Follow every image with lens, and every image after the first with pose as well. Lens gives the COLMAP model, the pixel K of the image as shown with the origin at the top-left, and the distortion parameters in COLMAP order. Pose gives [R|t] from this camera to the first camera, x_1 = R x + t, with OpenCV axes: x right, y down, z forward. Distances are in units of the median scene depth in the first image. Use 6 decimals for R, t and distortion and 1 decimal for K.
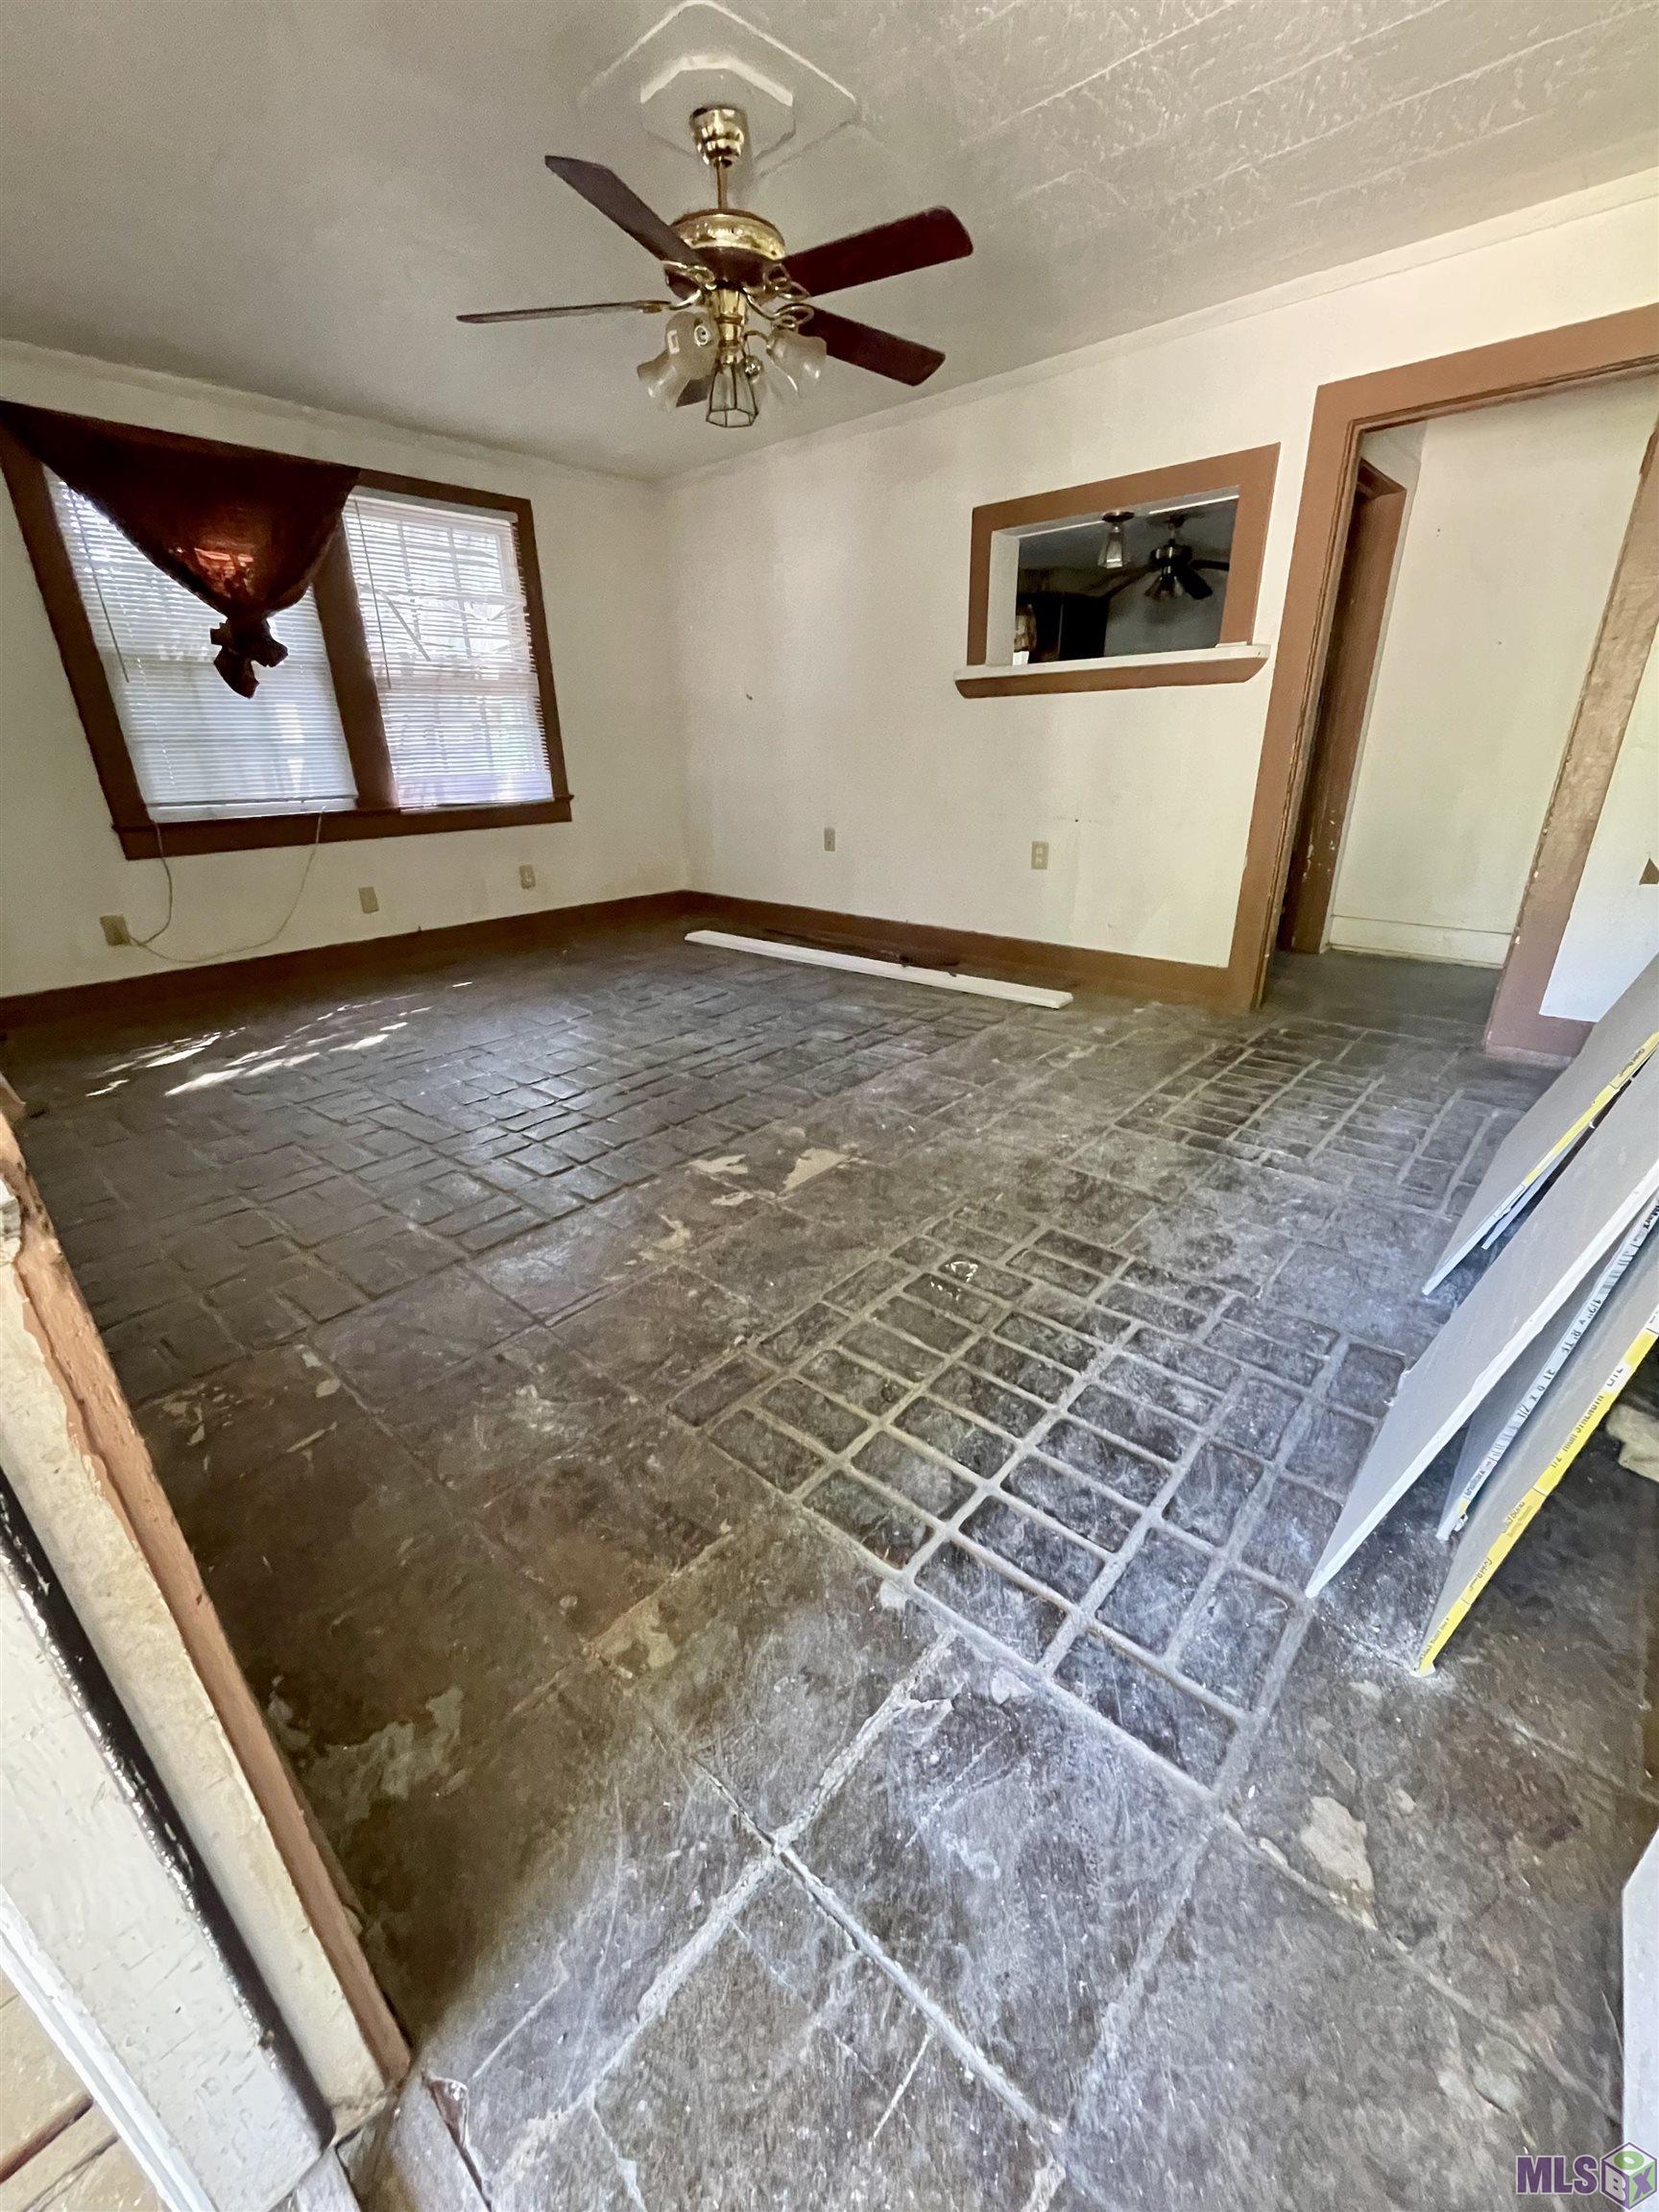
lens RADIAL K [[893.5, 0, 827.4], [0, 893.5, 1109.7], [0, 0, 1]] dist [0.006722, -0.000719]
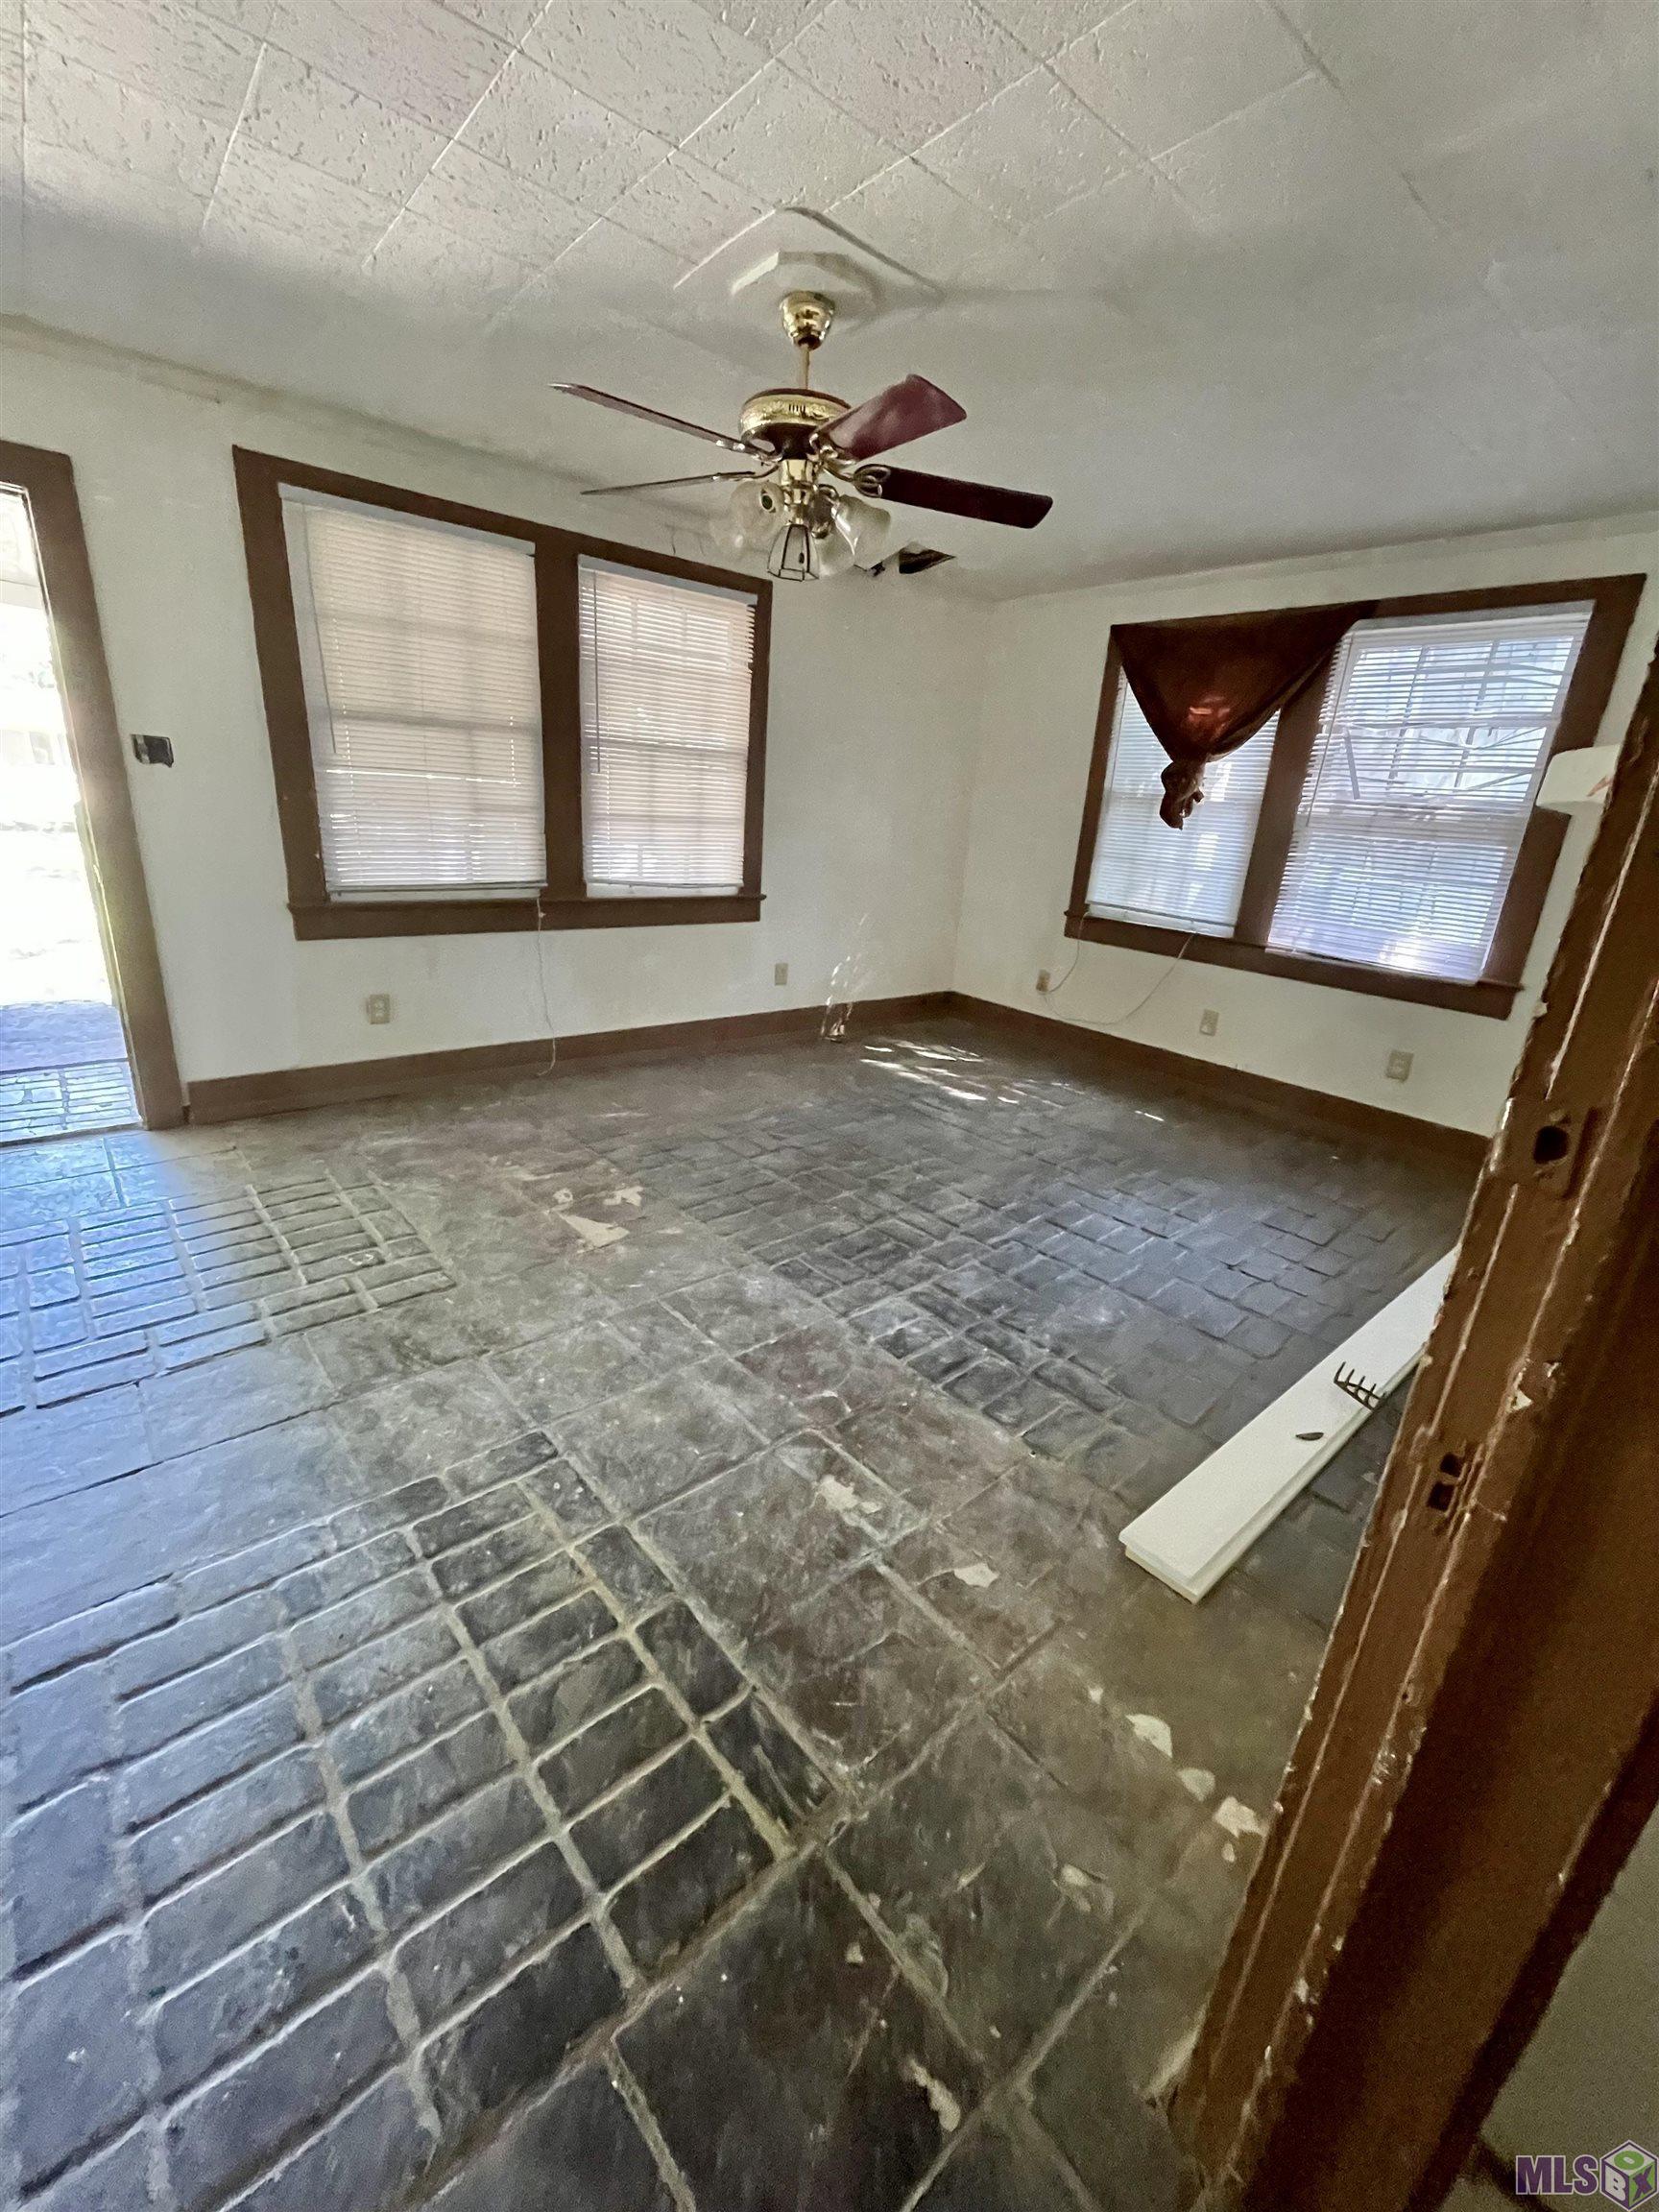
lens RADIAL K [[893.5, 0, 824.1], [0, 893.5, 1103.3], [0, 0, 1]] dist [0.006722, -0.000719]
pose [[-0.130957, 0.324913, -0.936633, 0.698003], [-0.446131, 0.824389, 0.348353, -0.433093], [0.885335, 0.463481, 0.036994, 0.852483]]
